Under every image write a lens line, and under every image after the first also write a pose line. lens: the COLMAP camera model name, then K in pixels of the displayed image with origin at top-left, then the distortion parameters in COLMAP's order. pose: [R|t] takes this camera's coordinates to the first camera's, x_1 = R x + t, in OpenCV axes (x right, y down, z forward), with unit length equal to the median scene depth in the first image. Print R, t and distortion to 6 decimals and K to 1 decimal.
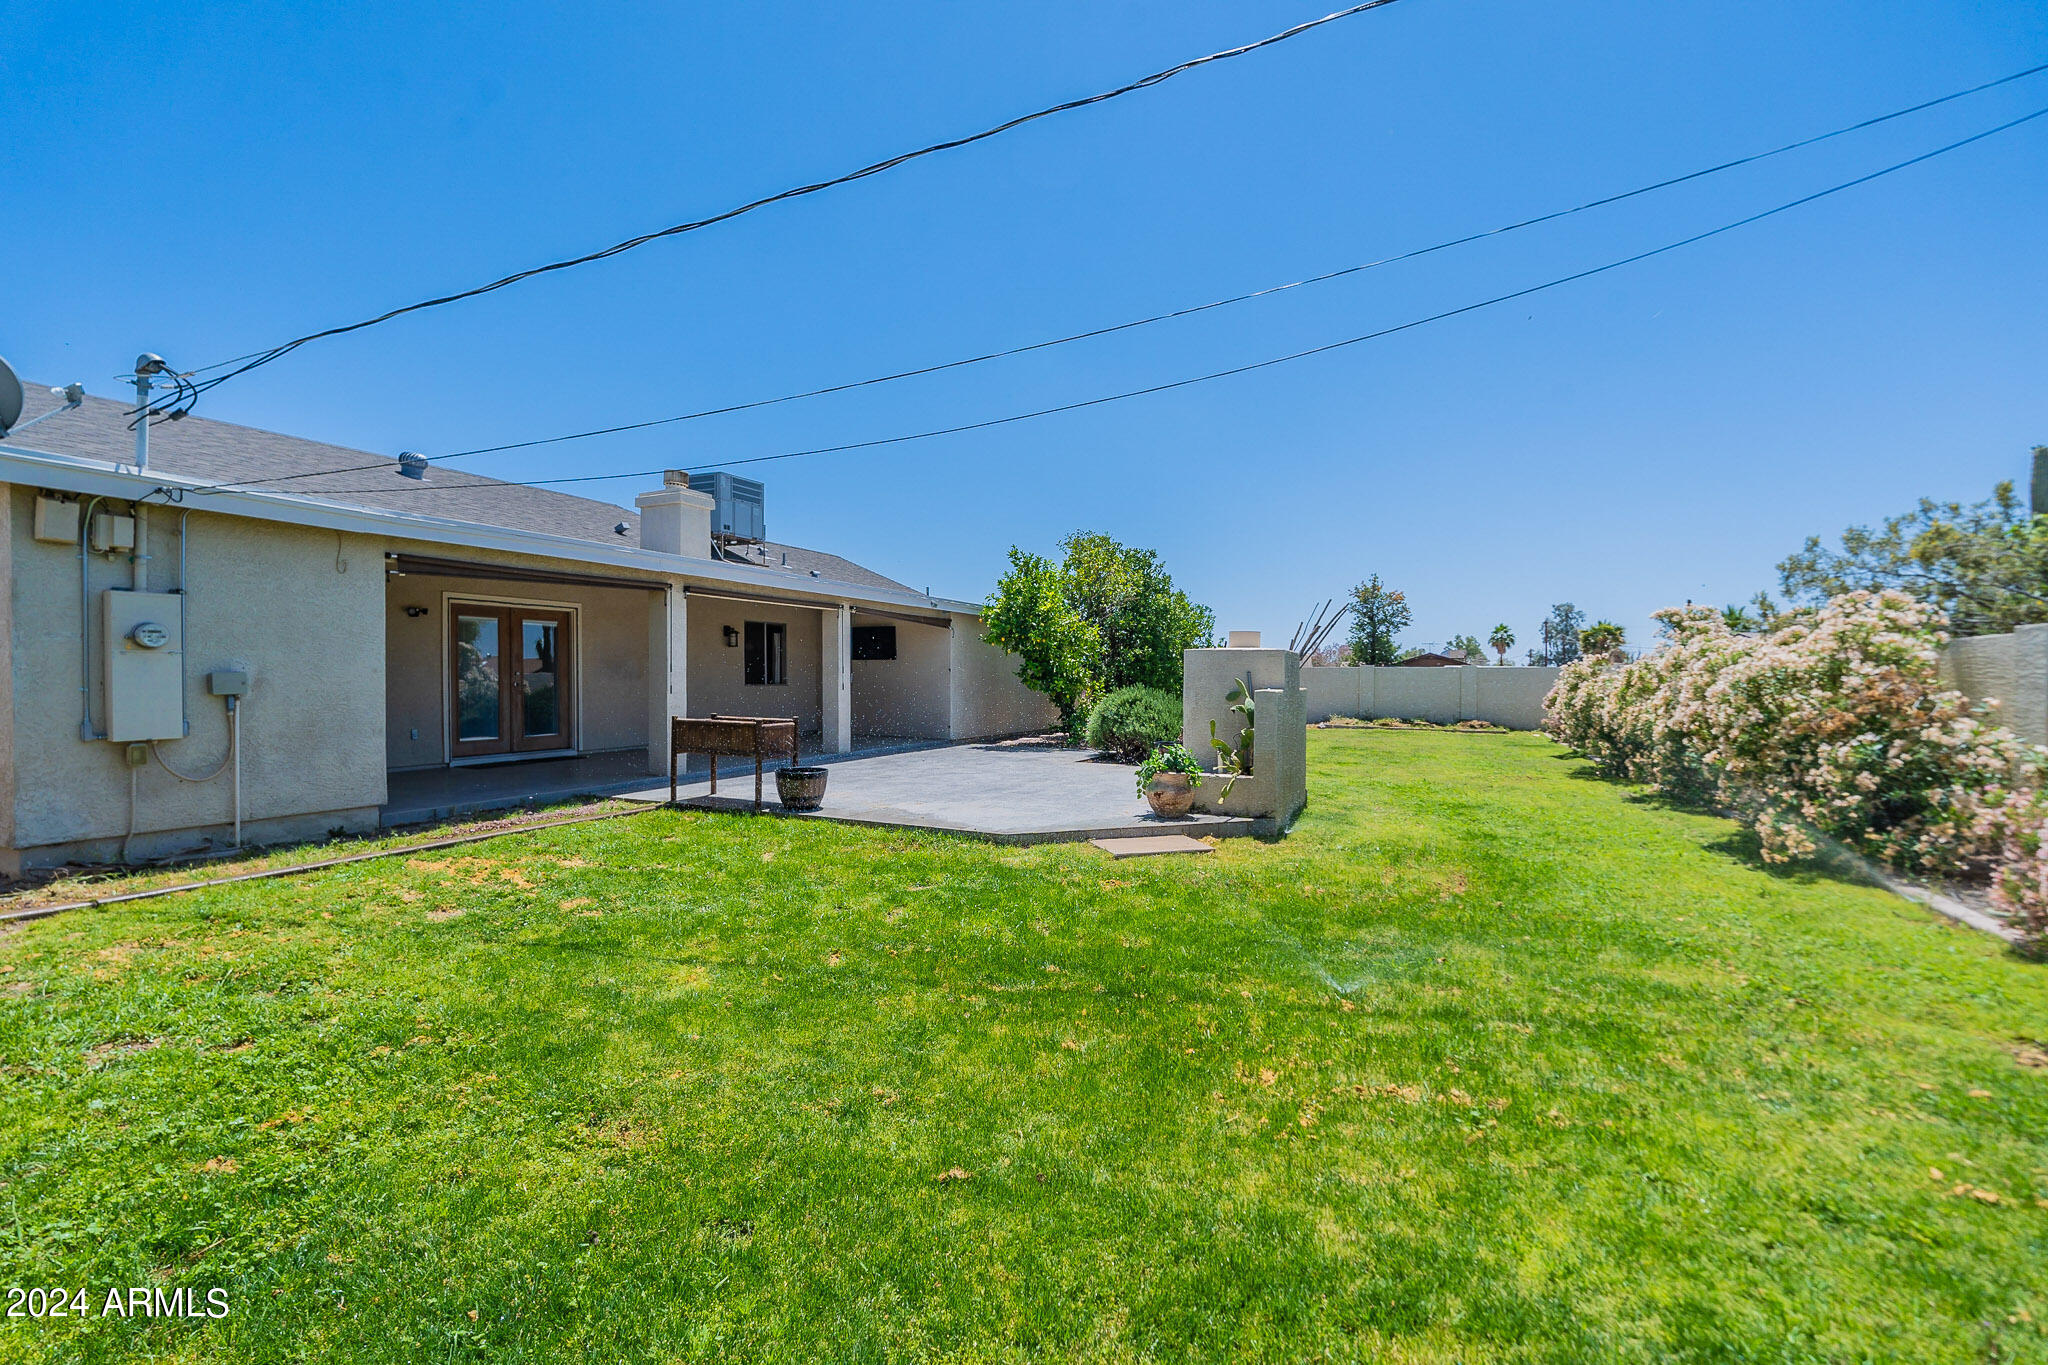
lens RADIAL K [[894.1, 0, 1024.0], [0, 894.1, 682.5], [0, 0, 1]] dist [0.000587, 0.000072]
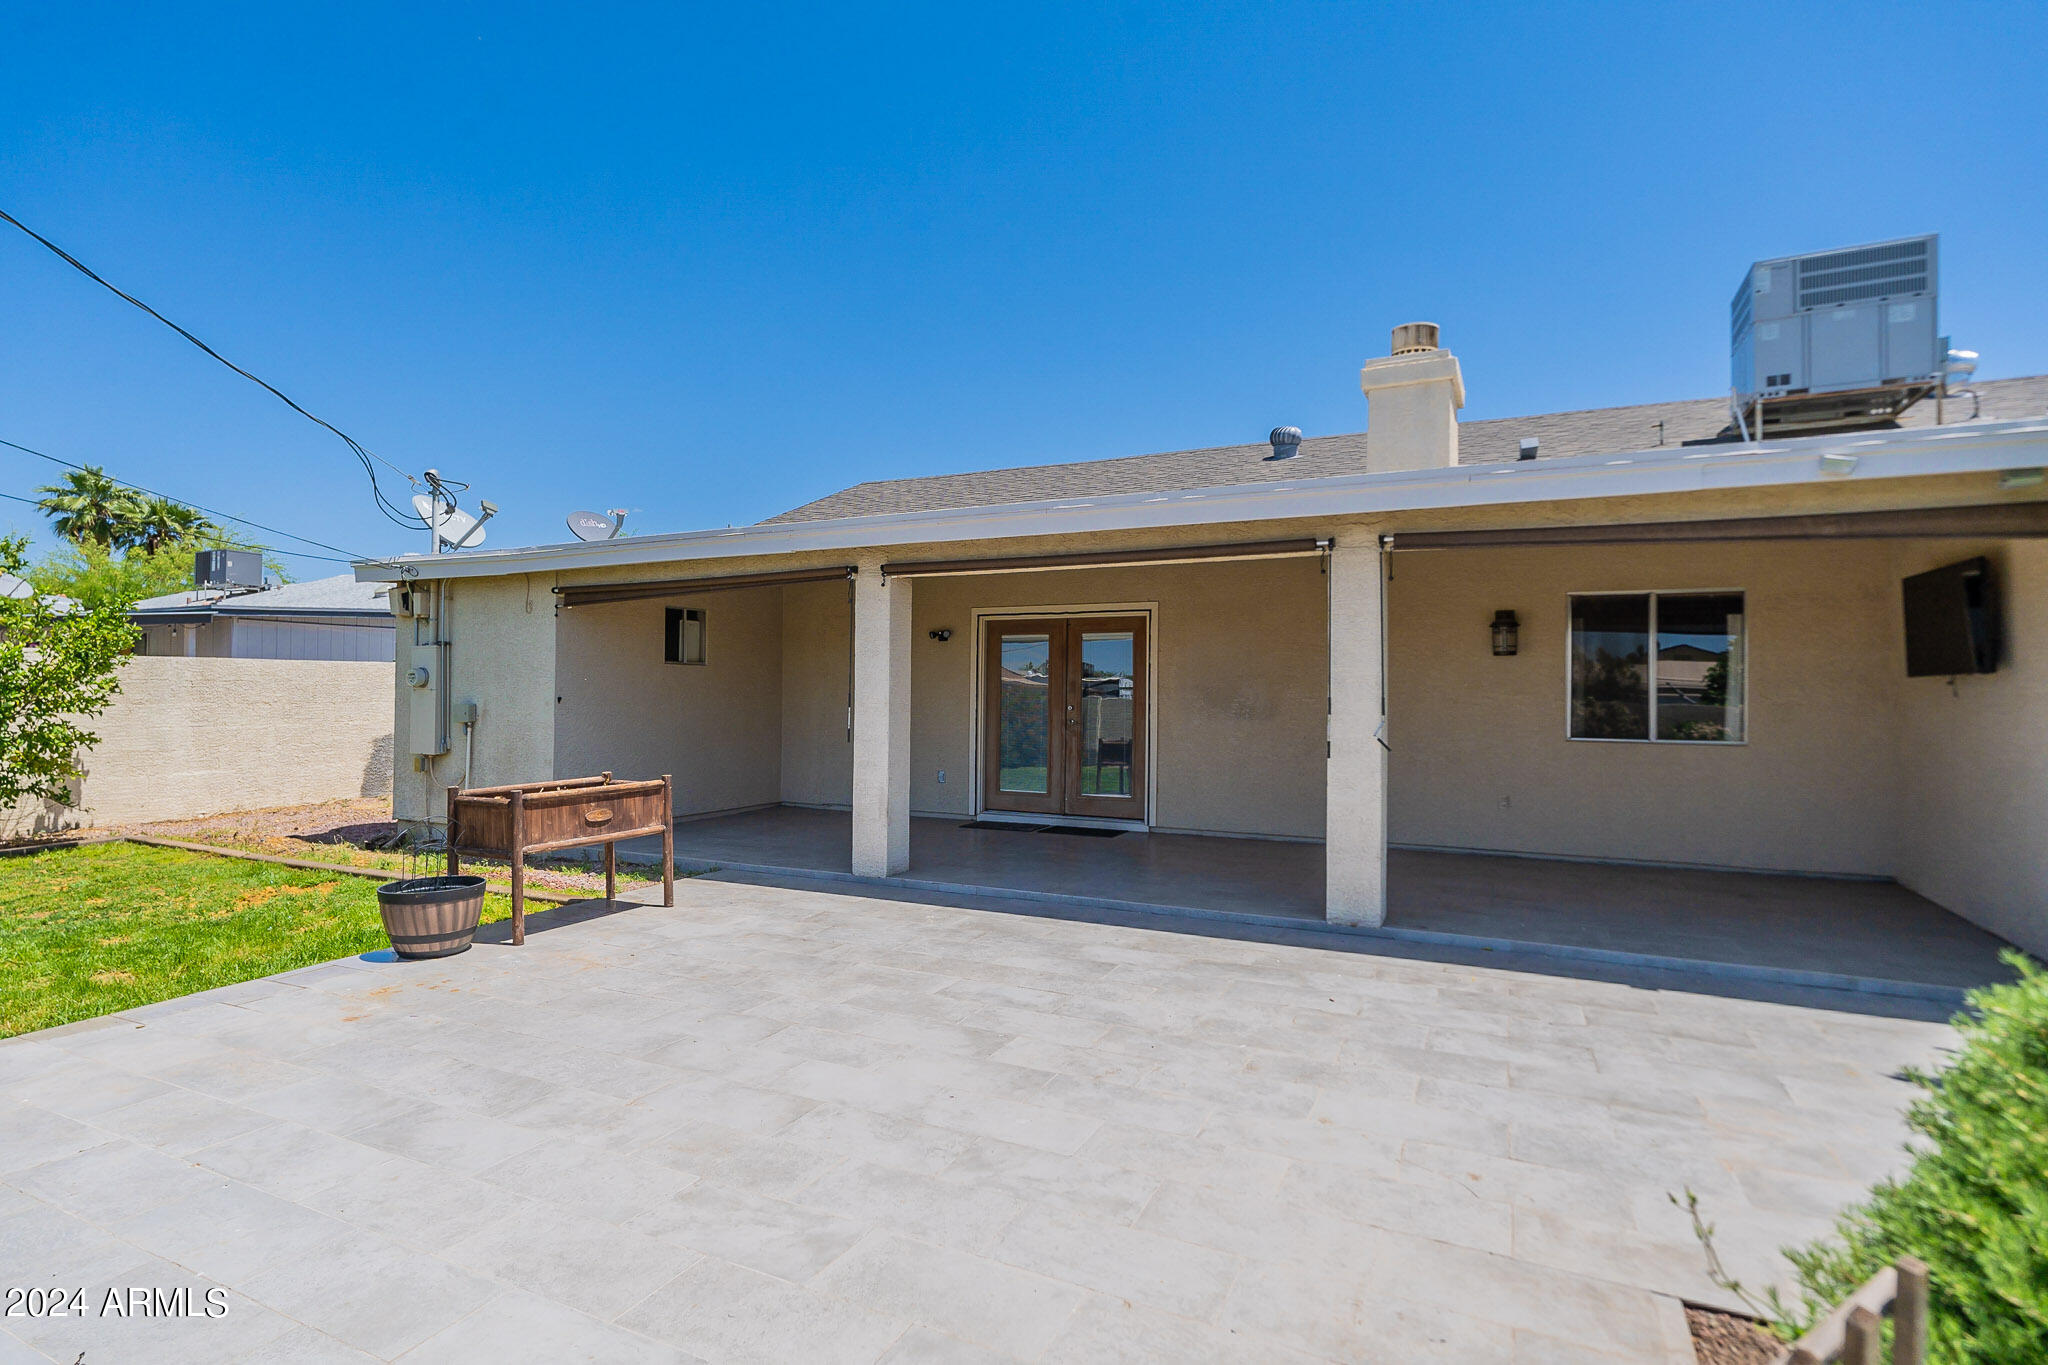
lens RADIAL K [[1041.2, 0, 1024.0], [0, 1041.2, 682.5], [0, 0, 1]] dist [-0.017606, -0.000076]
pose [[-0.047284, -0.017899, -0.998721, 0.276995], [-0.017085, 0.999708, -0.017108, -0.014700], [0.998735, 0.016254, -0.047576, 0.966007]]
